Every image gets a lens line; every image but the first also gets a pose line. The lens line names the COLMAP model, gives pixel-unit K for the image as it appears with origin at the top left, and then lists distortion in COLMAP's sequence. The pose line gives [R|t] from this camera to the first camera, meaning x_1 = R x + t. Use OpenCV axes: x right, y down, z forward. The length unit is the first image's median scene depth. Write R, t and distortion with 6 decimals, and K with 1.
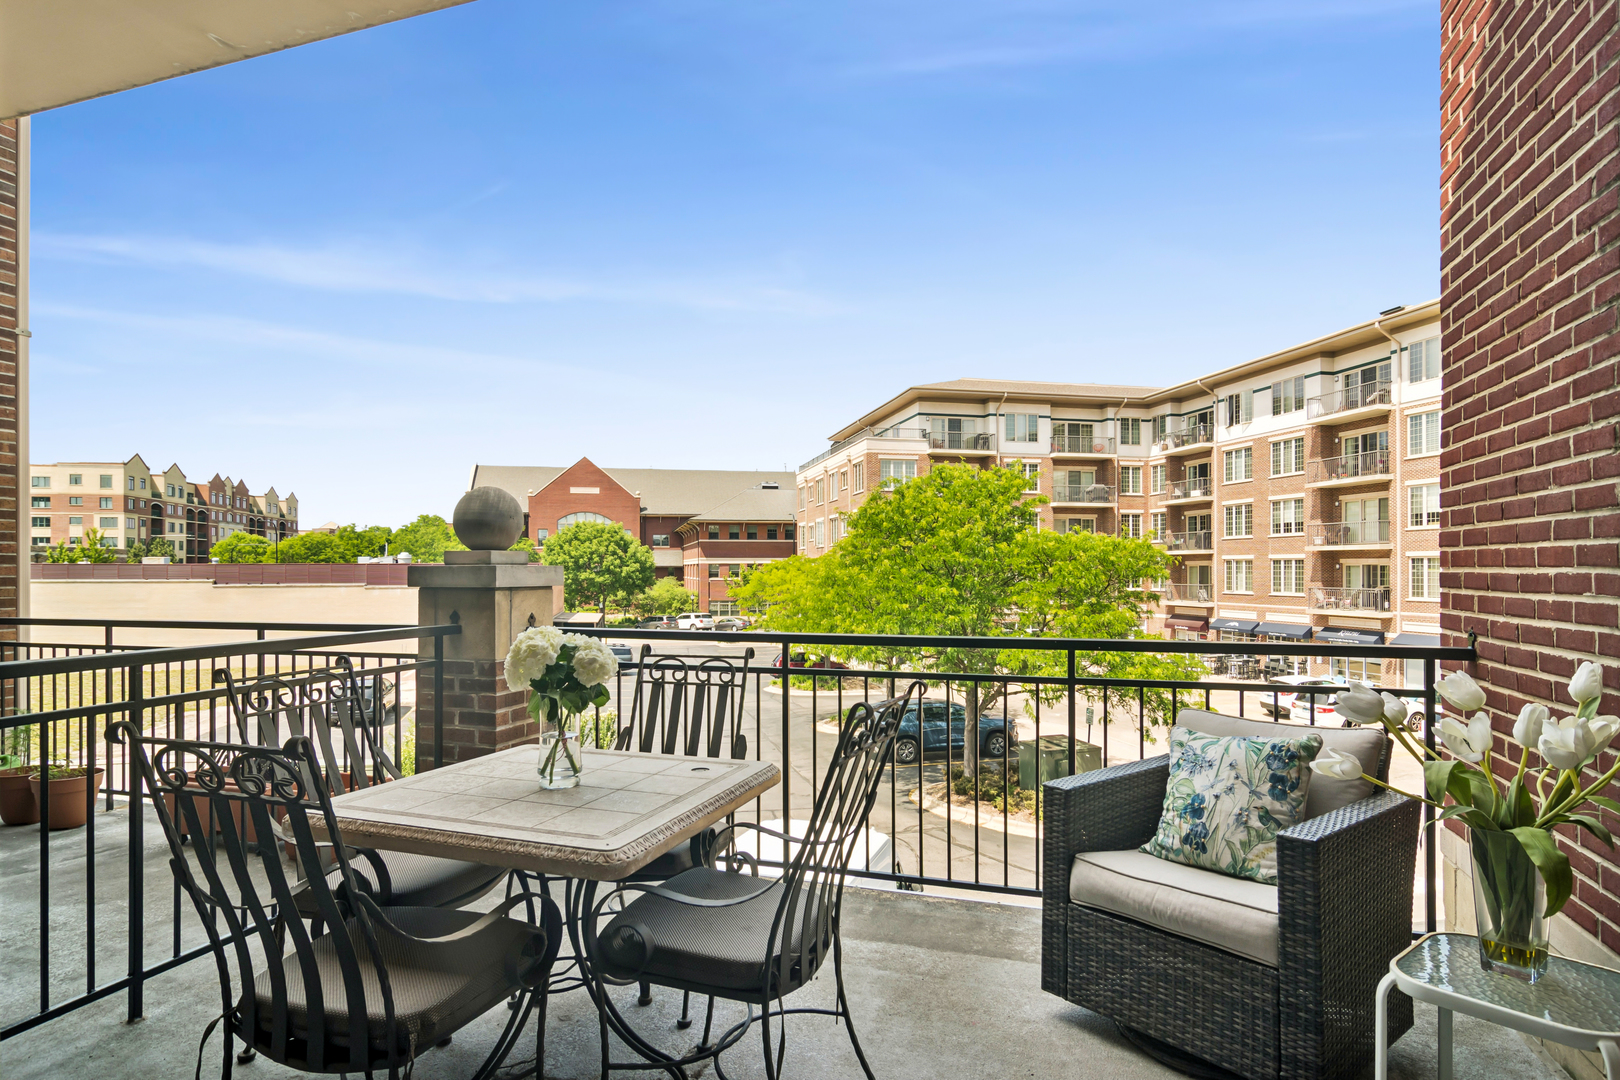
lens RADIAL K [[877.7, 0, 812.4], [0, 877.7, 569.4], [0, 0, 1]] dist [-0.001157, -0.000411]
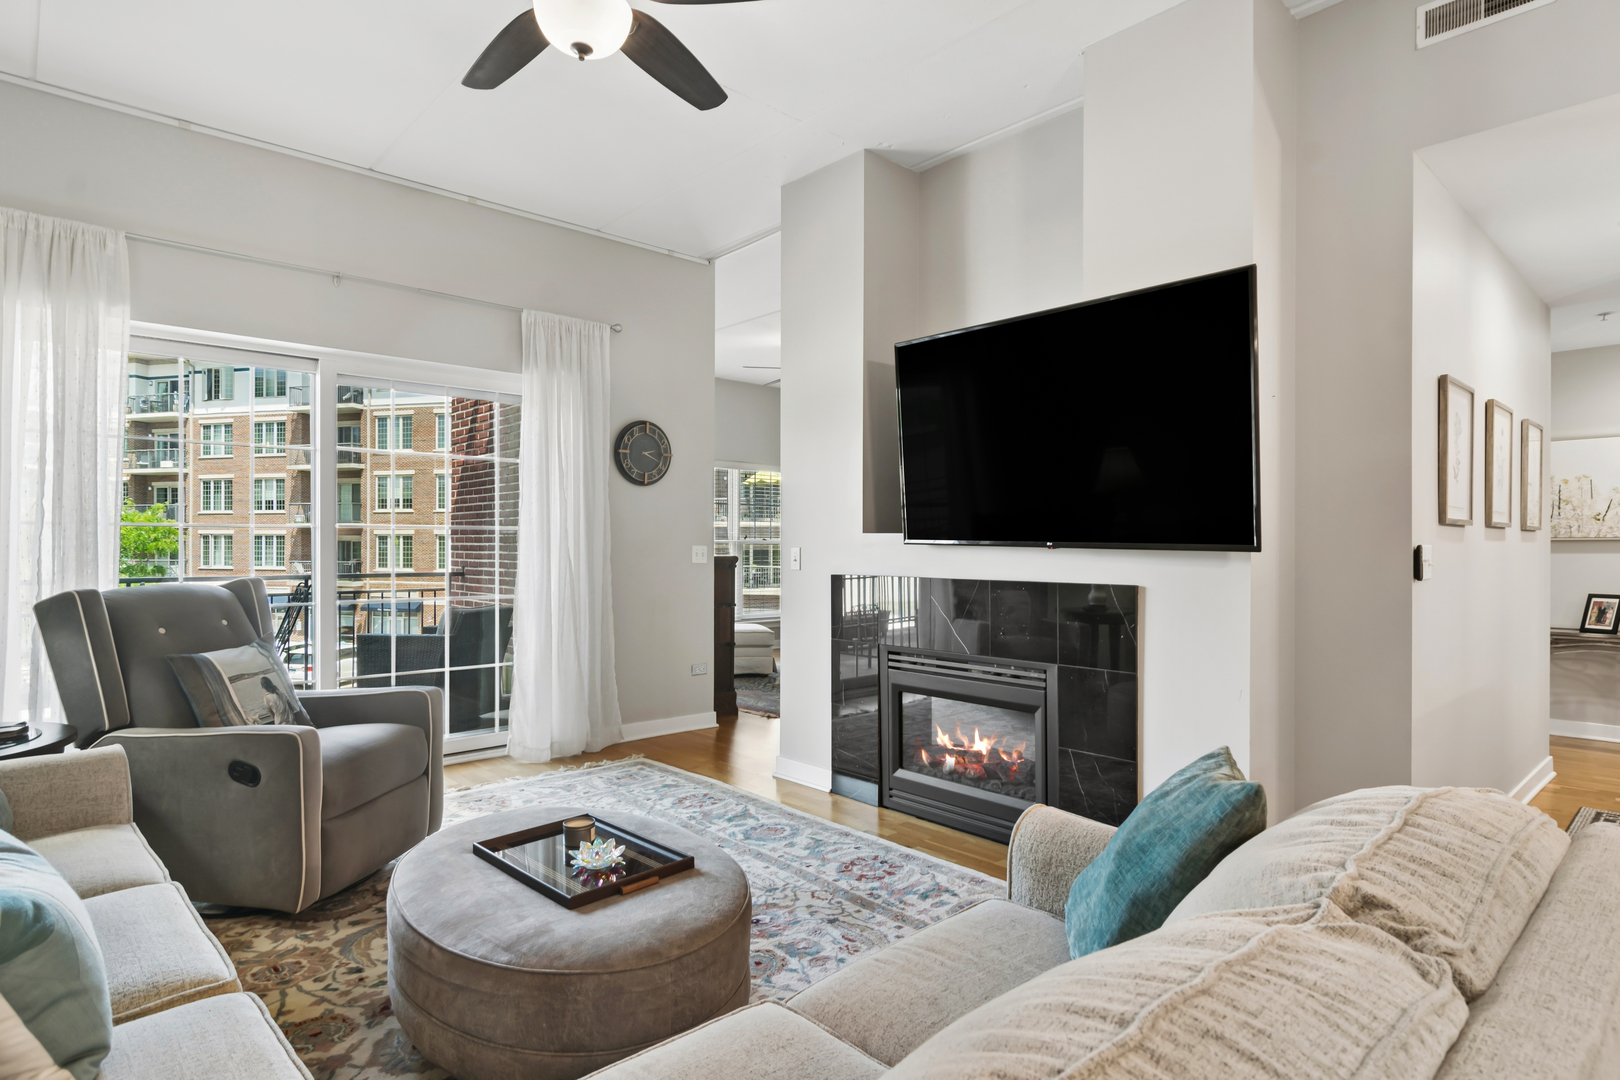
lens RADIAL K [[868.4, 0, 813.6], [0, 868.4, 548.6], [0, 0, 1]] dist [0.002539, -0.000343]
pose [[0.475797, 0.001508, 0.879554, -0.067909], [-0.005226, 0.999986, 0.001112, 0.000422], [-0.879539, -0.005125, 0.475798, -0.076627]]
